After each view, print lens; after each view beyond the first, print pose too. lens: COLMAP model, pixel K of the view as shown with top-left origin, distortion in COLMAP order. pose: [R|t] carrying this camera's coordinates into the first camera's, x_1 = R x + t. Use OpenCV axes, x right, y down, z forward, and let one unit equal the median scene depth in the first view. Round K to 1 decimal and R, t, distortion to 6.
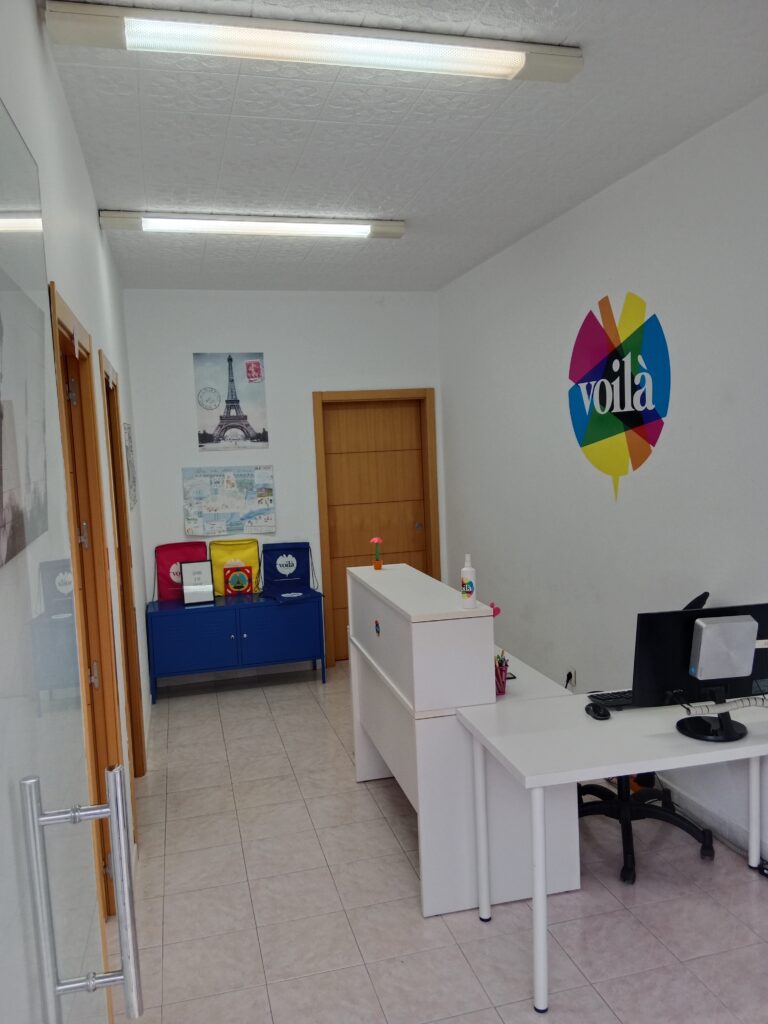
lens RADIAL K [[796.1, 0, 384.0], [0, 796.1, 512.0], [0, 0, 1]] dist [0.107150, -0.138932]
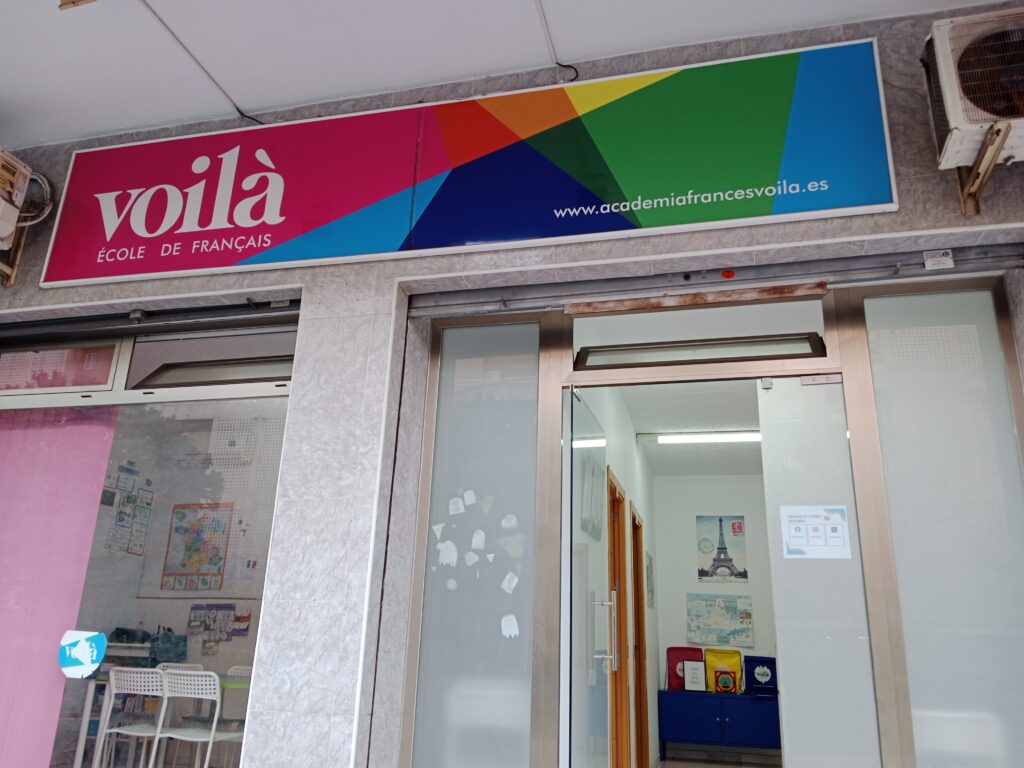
lens RADIAL K [[796.1, 0, 512.0], [0, 796.1, 384.0], [0, 0, 1]] dist [0.107150, -0.138932]
pose [[0.873039, -0.081141, -0.480852, 0.205974], [-0.112578, 0.925887, -0.360636, 0.156088], [0.474477, 0.368983, 0.799202, -0.465259]]
